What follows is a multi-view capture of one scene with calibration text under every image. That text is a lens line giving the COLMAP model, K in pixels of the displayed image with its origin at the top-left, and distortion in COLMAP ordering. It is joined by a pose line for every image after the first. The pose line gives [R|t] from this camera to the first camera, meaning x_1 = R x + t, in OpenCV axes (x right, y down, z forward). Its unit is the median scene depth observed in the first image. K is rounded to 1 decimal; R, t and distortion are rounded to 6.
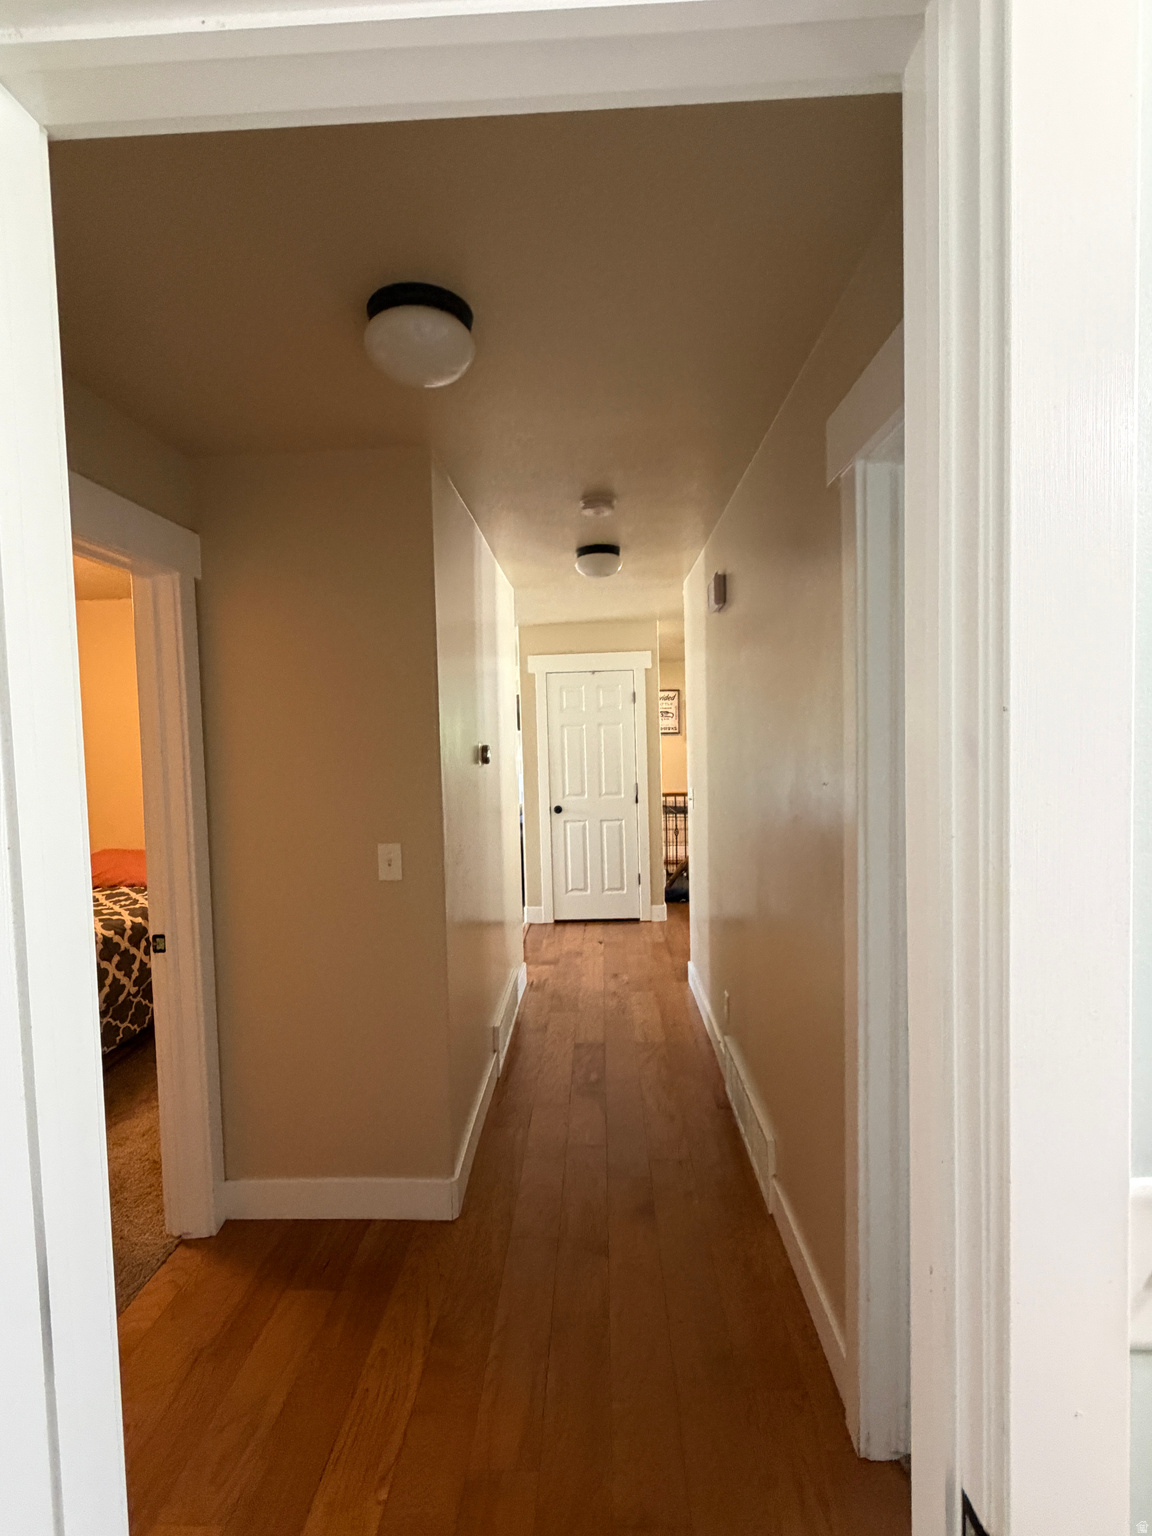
lens RADIAL K [[710.1, 0, 571.7], [0, 710.1, 772.4], [0, 0, 1]] dist [-0.001241, -0.000611]
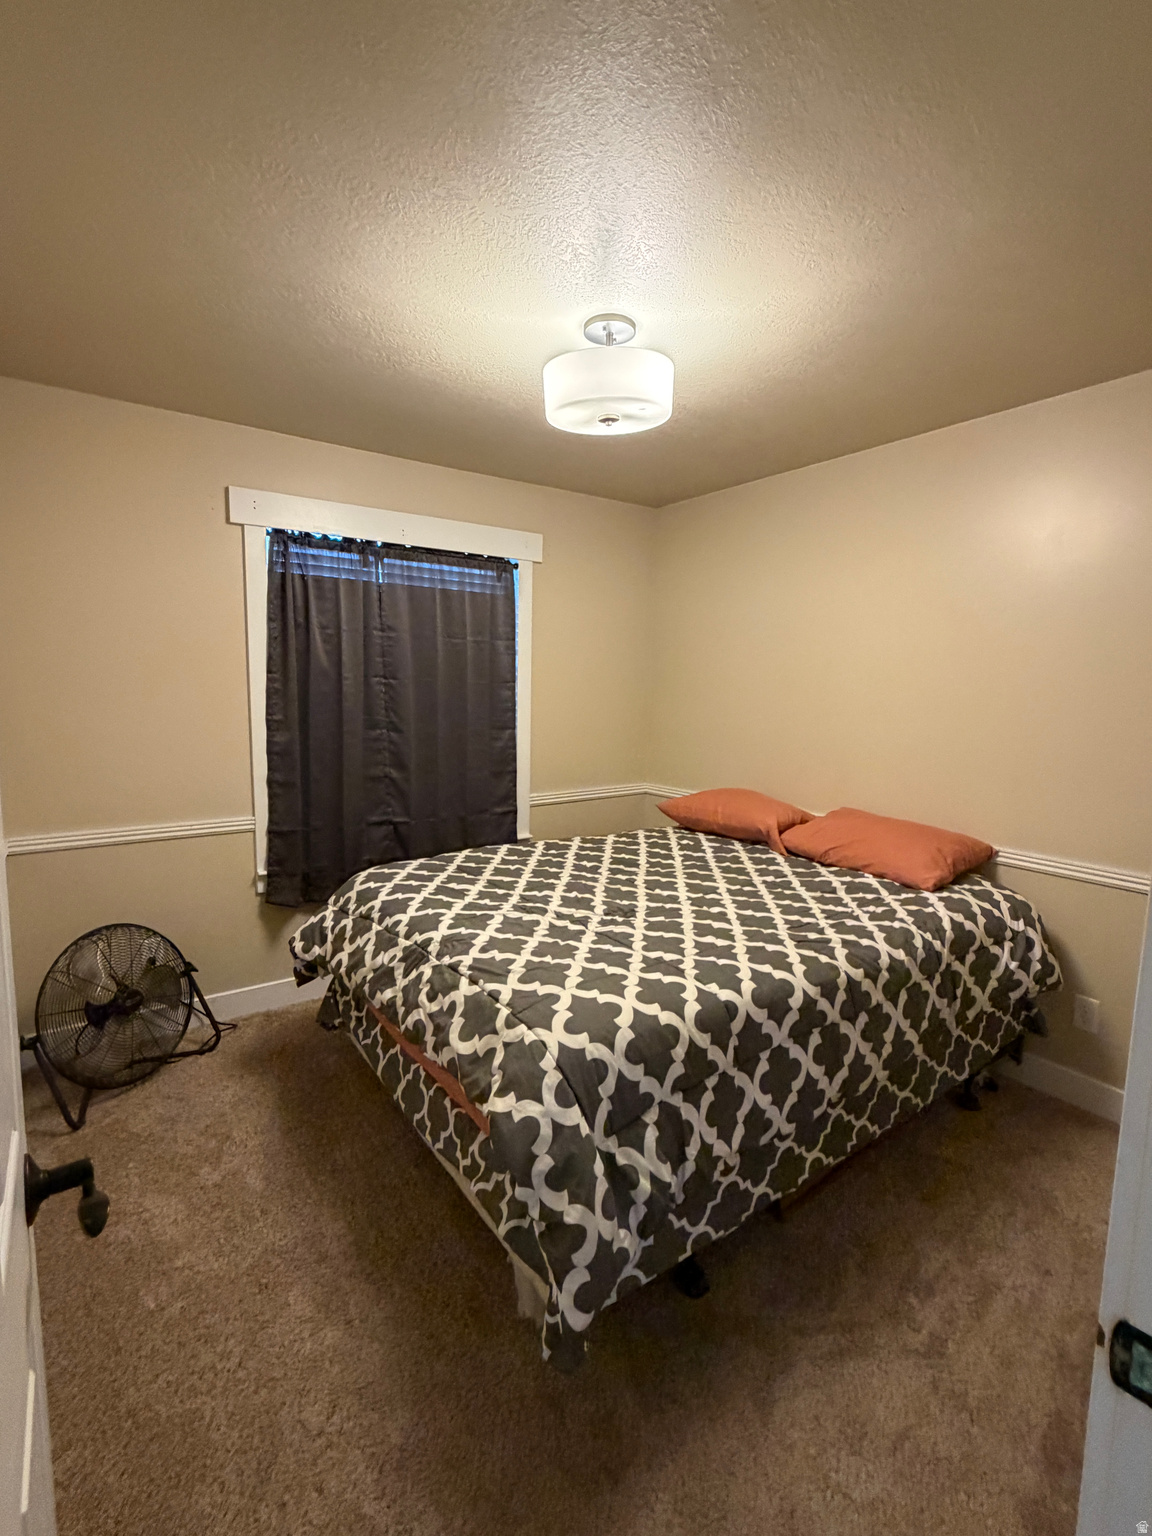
lens RADIAL K [[710.1, 0, 572.5], [0, 710.1, 766.4], [0, 0, 1]] dist [-0.001241, -0.000611]
pose [[0.609930, 0.128075, -0.782037, -0.346110], [-0.065545, 0.991625, 0.111279, 0.007092], [0.789740, -0.016614, 0.613217, 0.442413]]
